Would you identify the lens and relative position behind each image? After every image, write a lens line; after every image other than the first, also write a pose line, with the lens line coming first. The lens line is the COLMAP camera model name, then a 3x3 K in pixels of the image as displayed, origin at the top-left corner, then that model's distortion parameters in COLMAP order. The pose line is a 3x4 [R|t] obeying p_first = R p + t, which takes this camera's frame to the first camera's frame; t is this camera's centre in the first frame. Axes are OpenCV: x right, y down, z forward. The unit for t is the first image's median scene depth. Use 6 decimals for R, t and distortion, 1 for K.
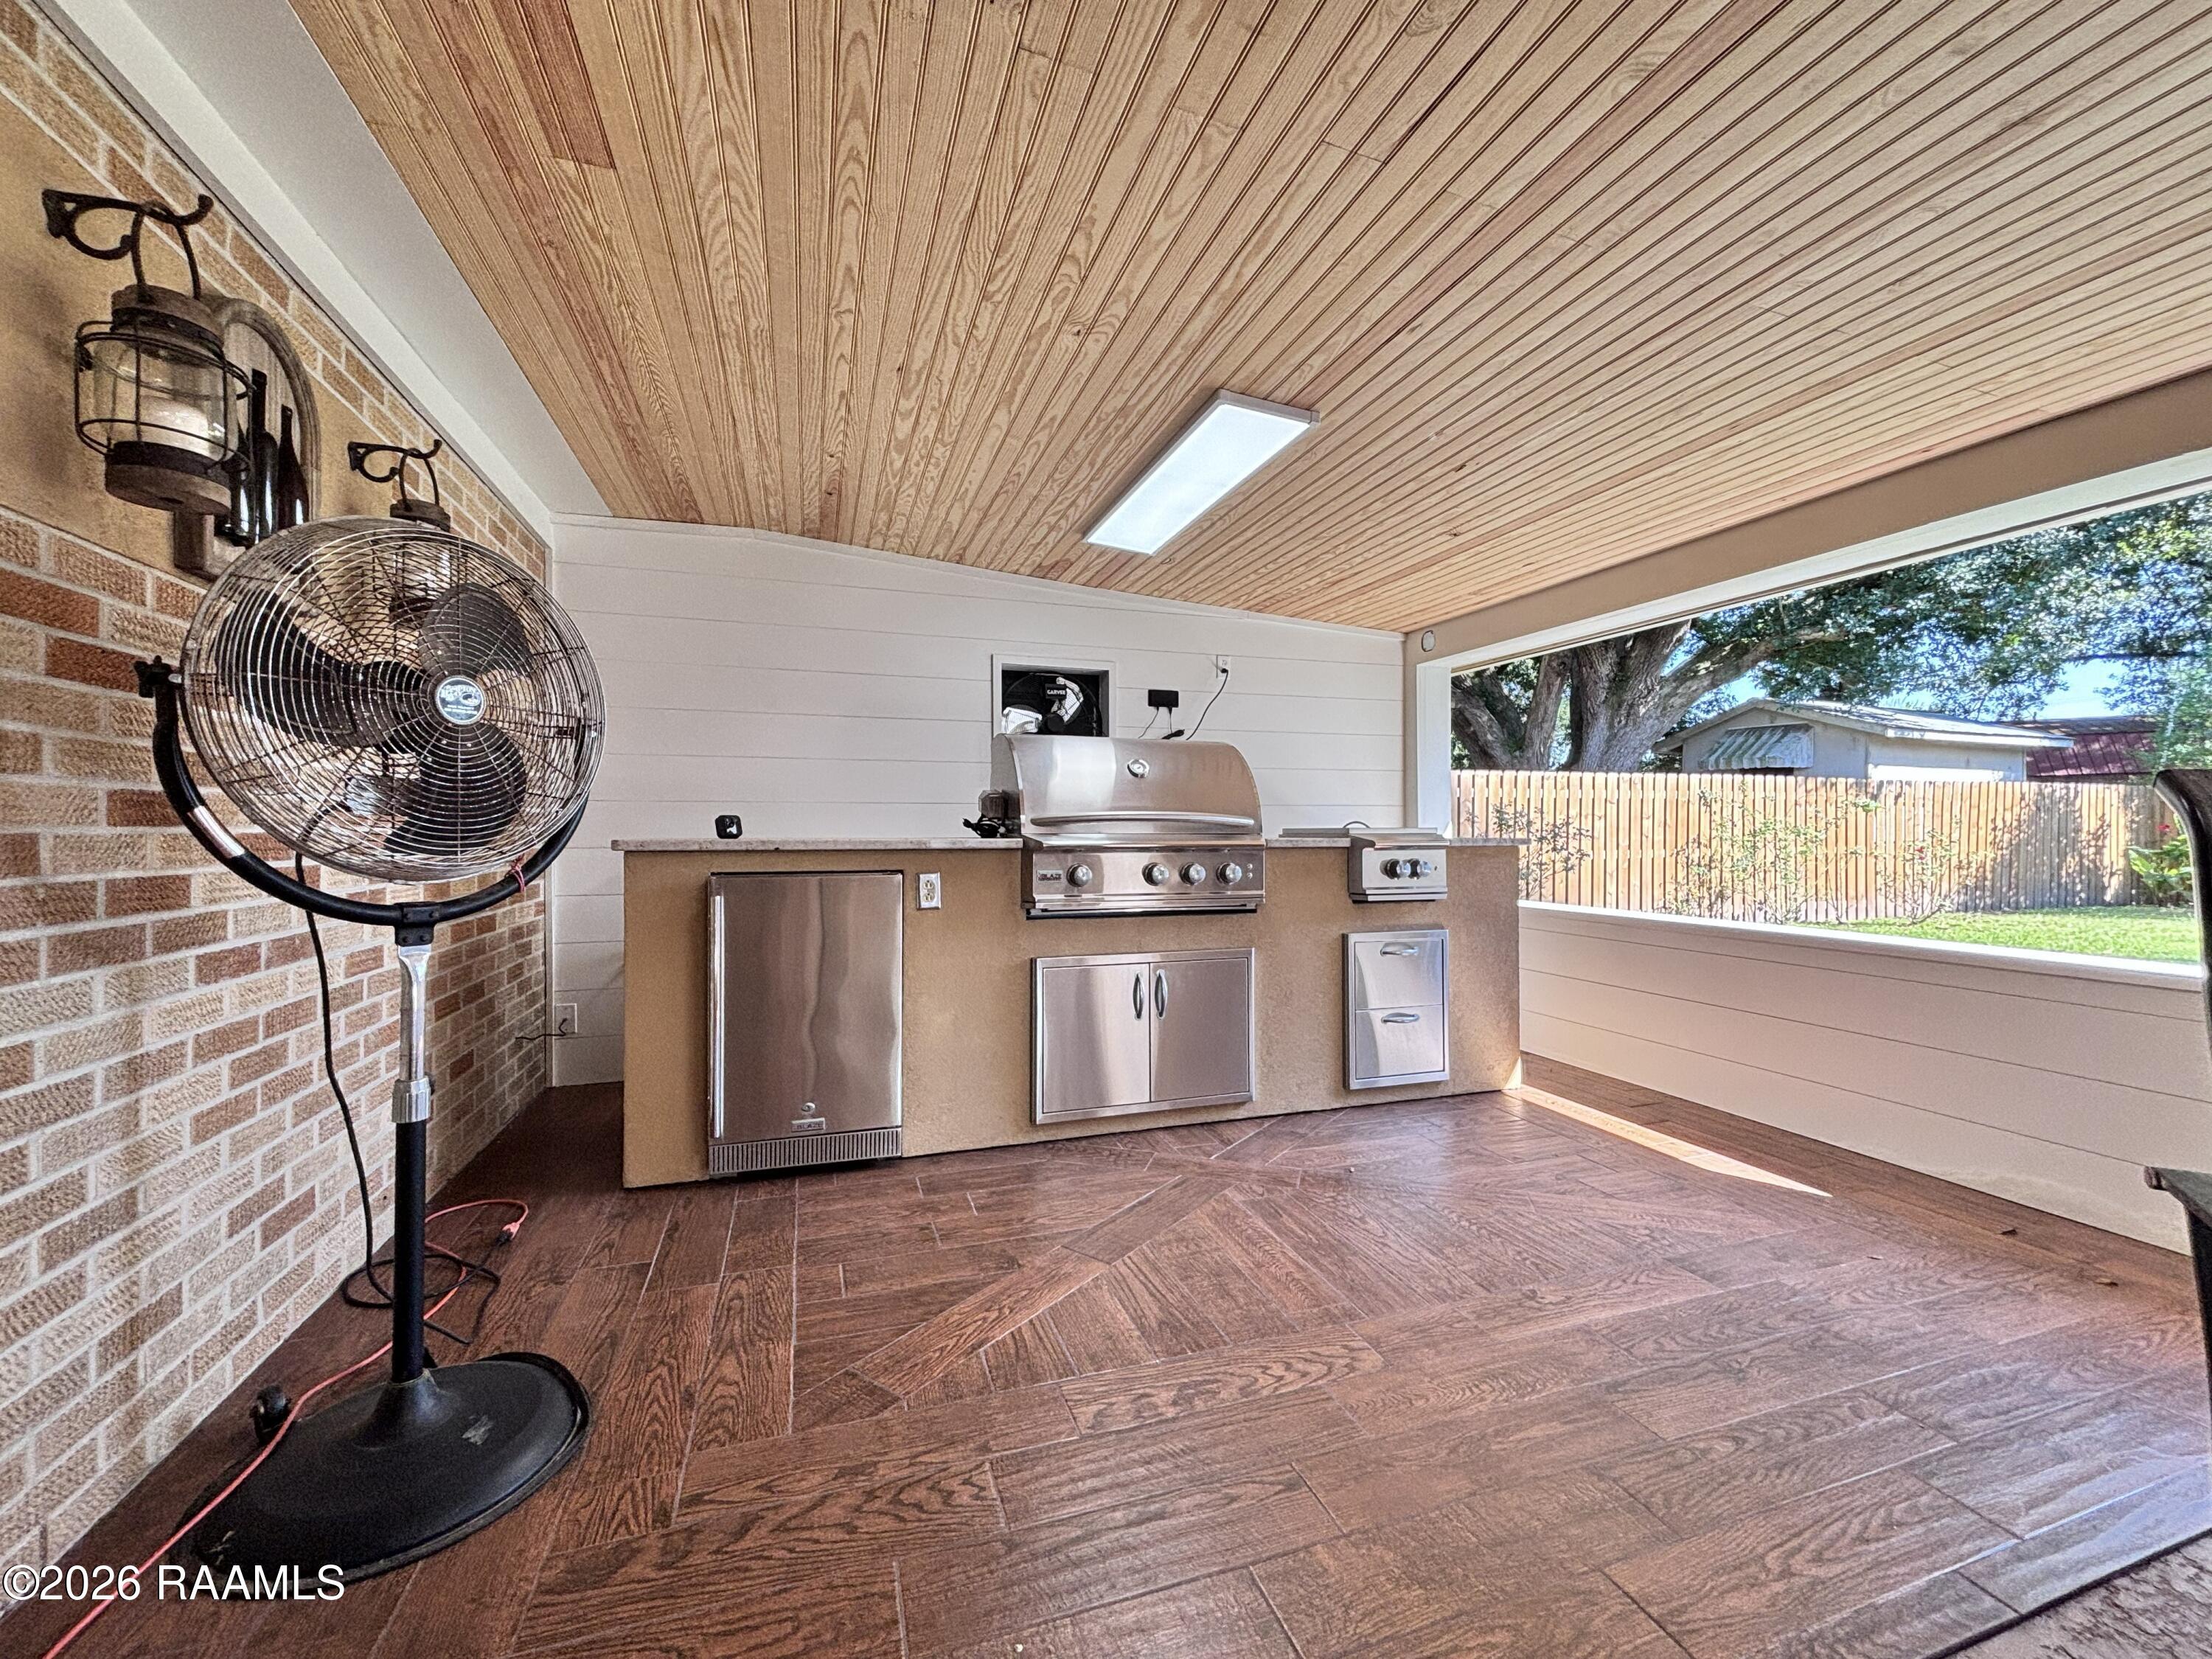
lens RADIAL K [[887.9, 0, 1093.9], [0, 887.9, 824.0], [0, 0, 1]] dist [0.008436, -0.002278]
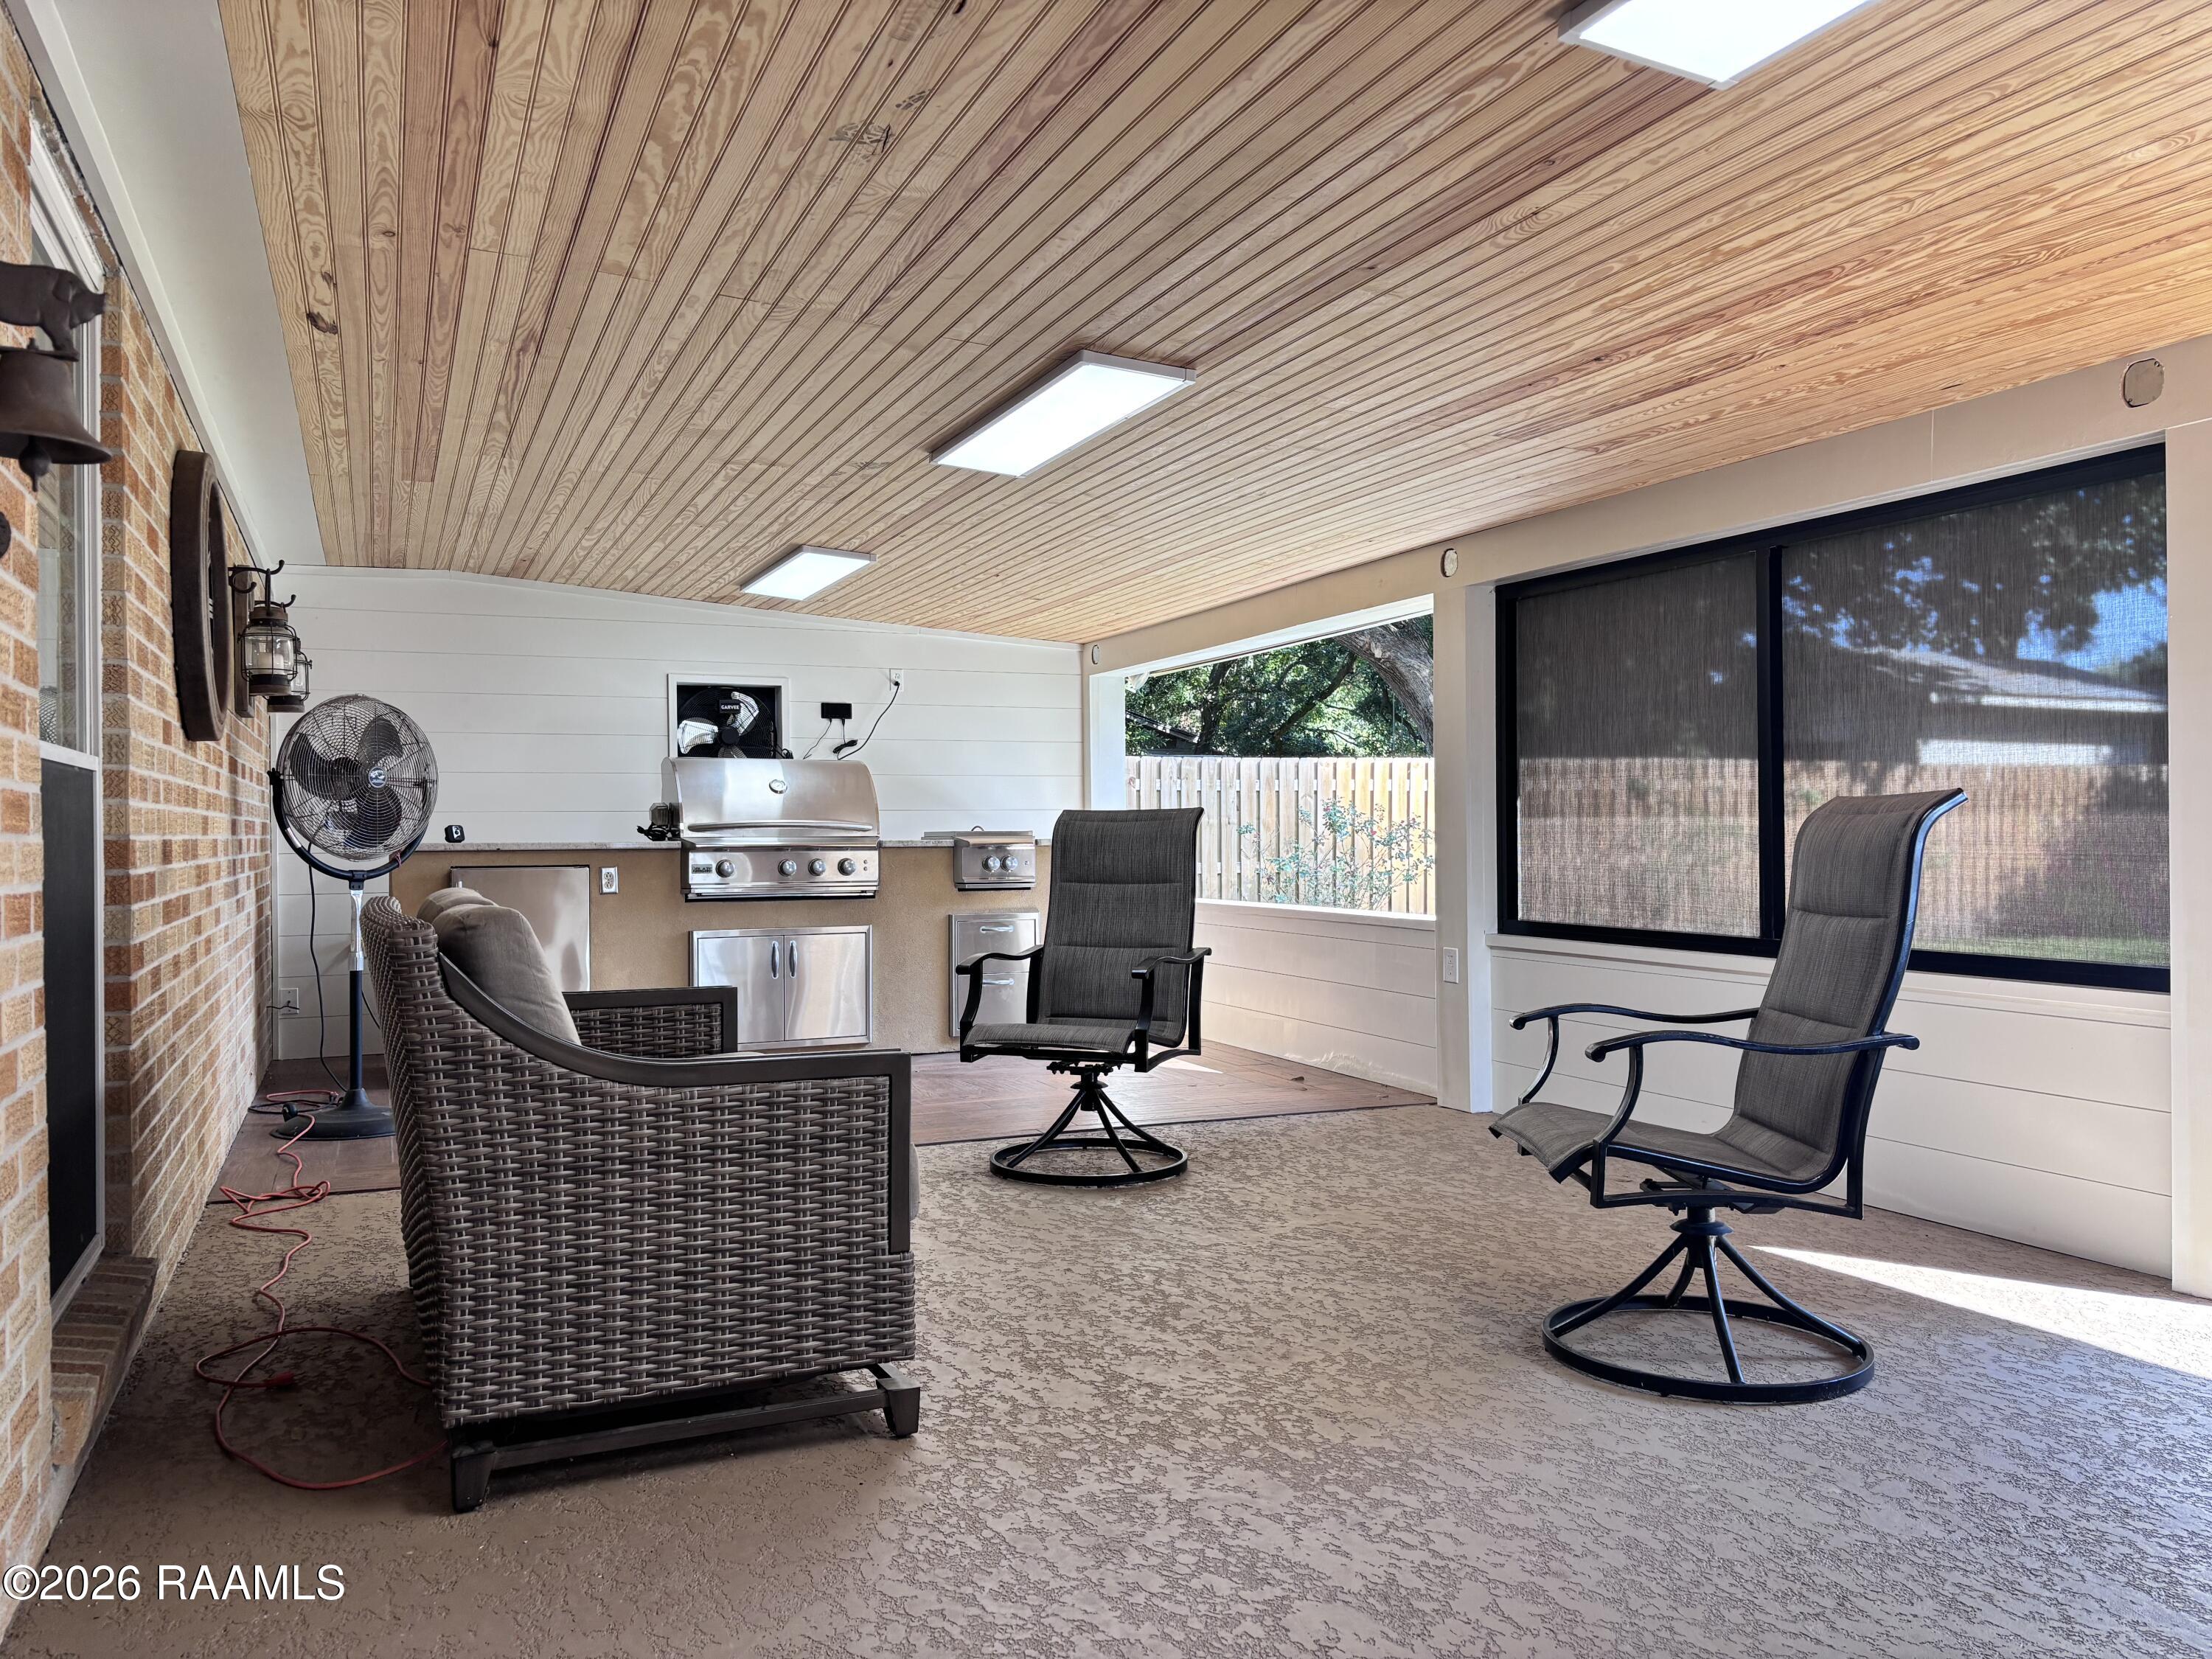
lens RADIAL K [[1669.2, 0, 1127.7], [0, 1669.2, 820.9], [0, 0, 1]] dist [0.031273, -0.021252]
pose [[0.993637, -0.006950, 0.112419, 0.300556], [0.007219, 0.999972, -0.001985, -0.003647], [-0.112402, 0.002783, 0.993659, -1.554137]]
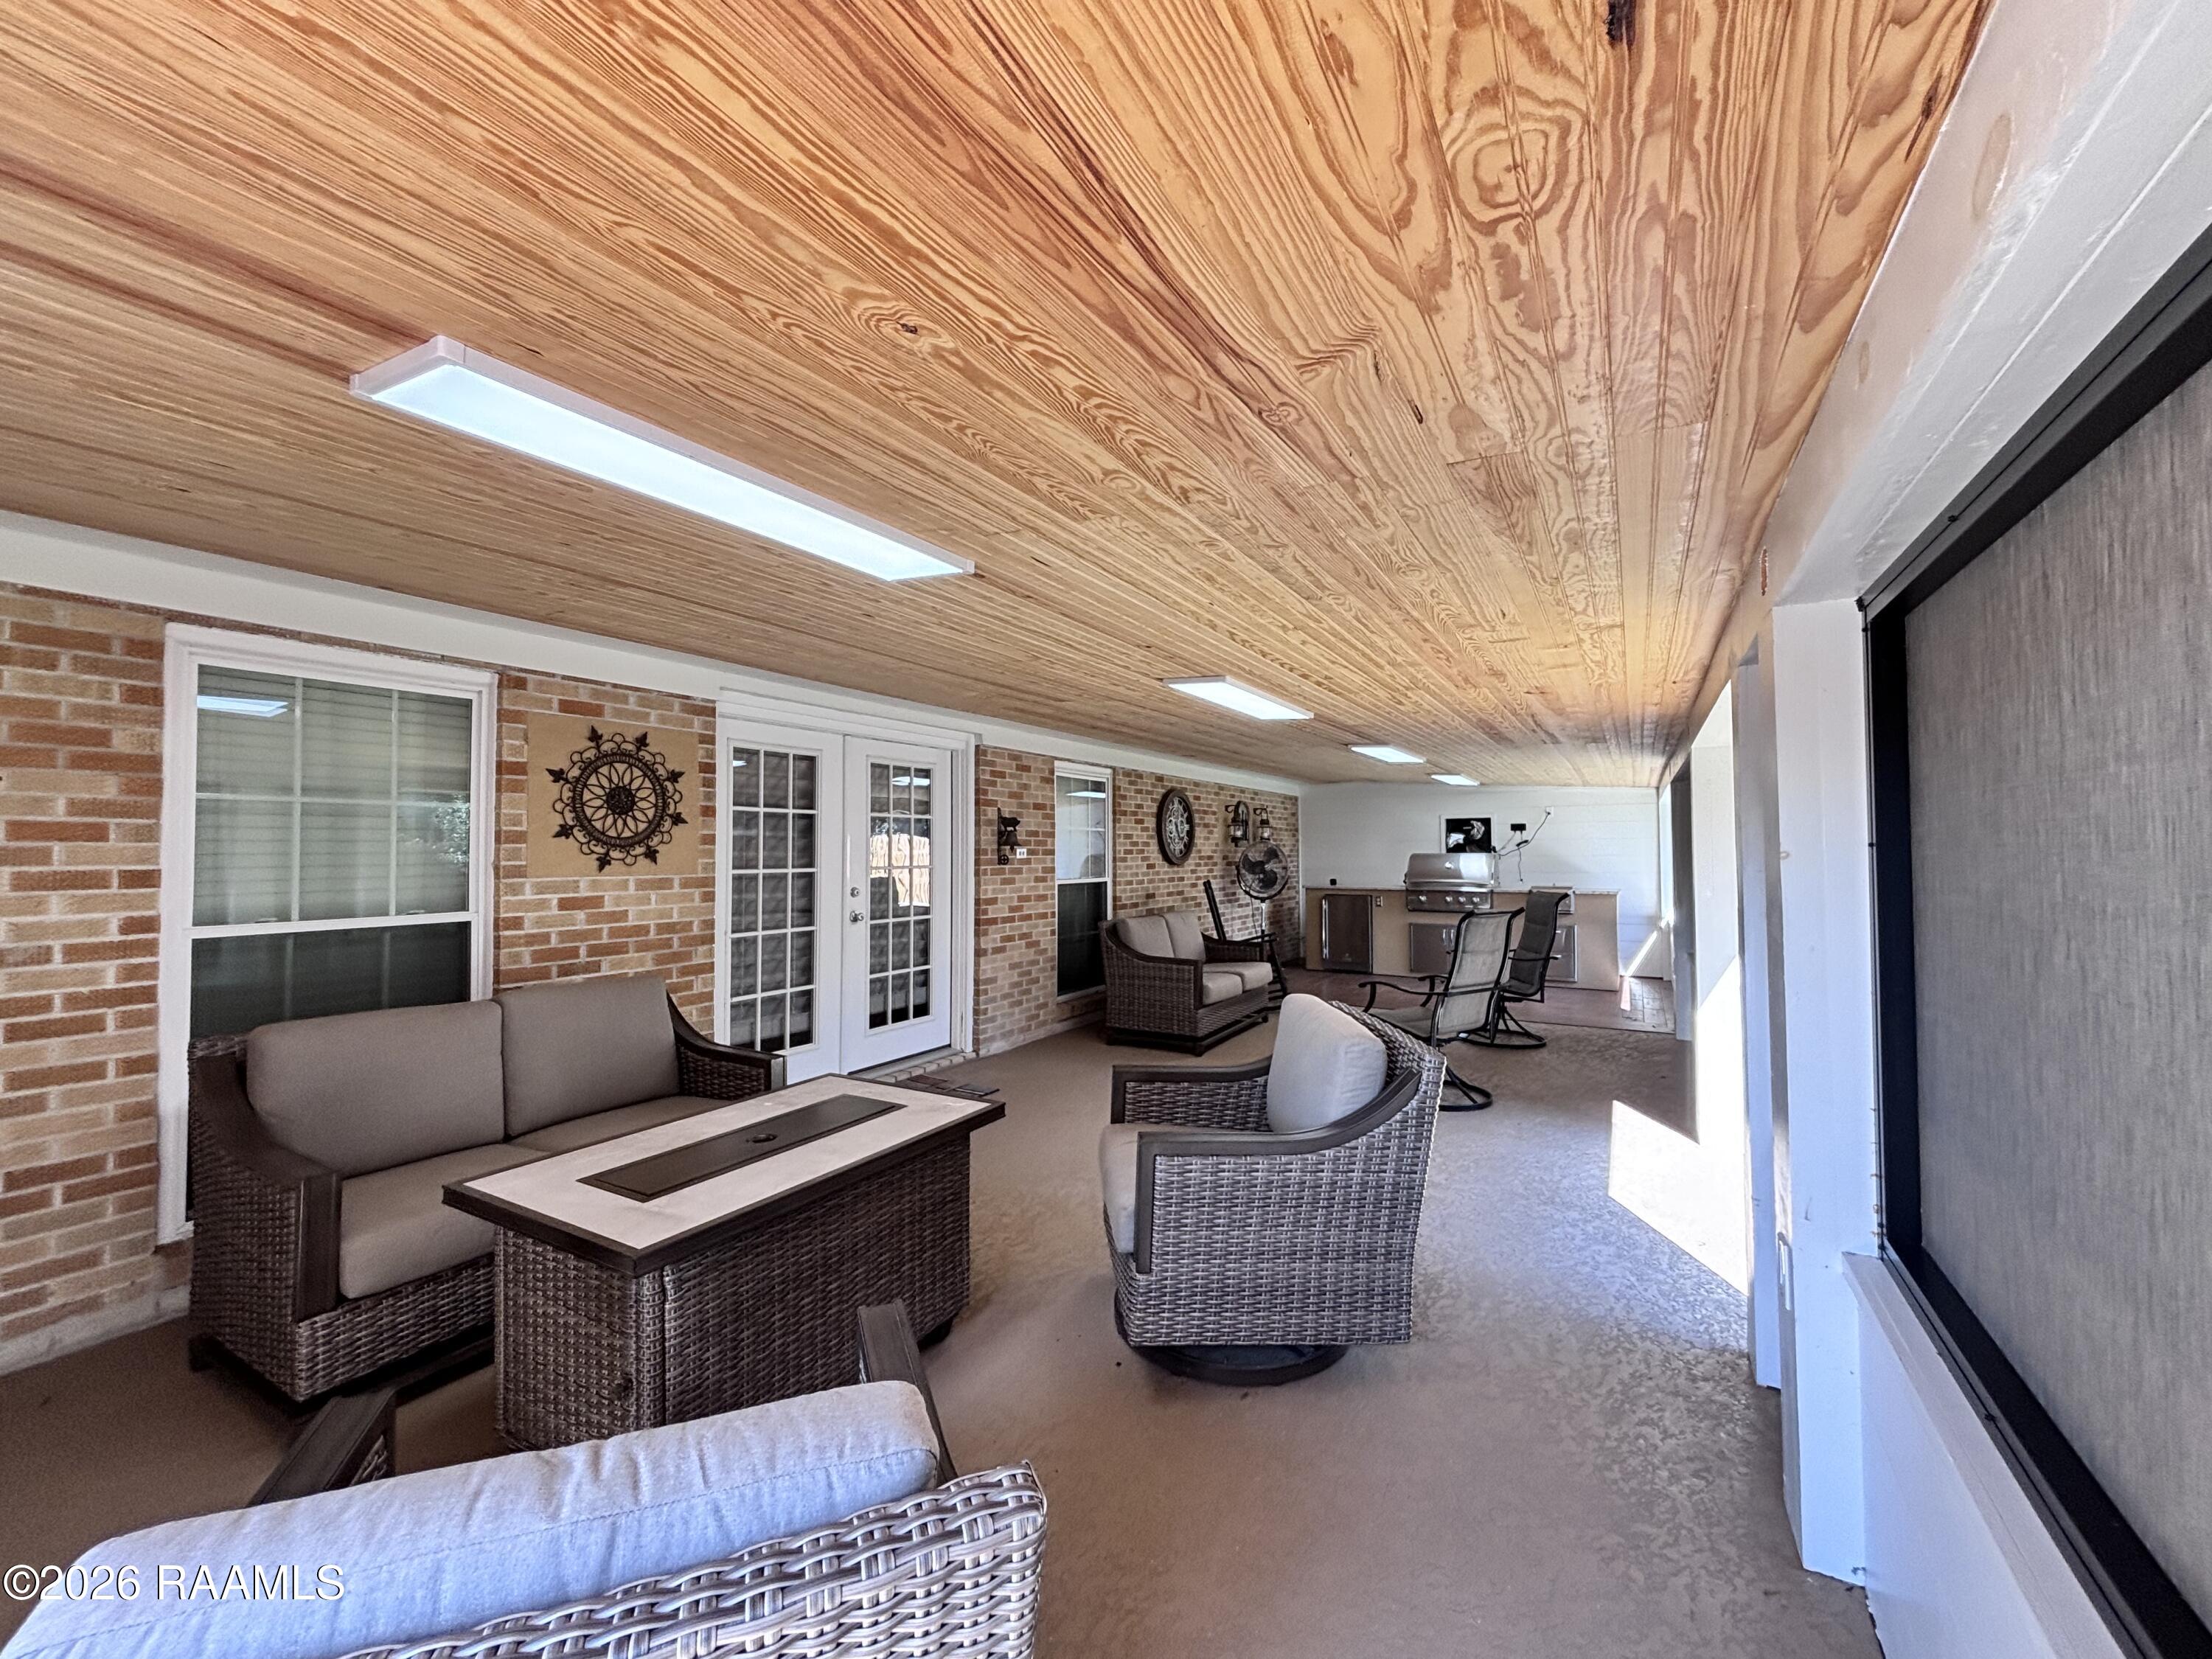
lens RADIAL K [[887.9, 0, 1112.4], [0, 887.9, 835.3], [0, 0, 1]] dist [0.008436, -0.002278]
pose [[0.664542, -0.017101, -0.747055, 1.719835], [0.007999, 0.999844, -0.015772, -0.136931], [0.747208, 0.004506, 0.664575, -2.118306]]
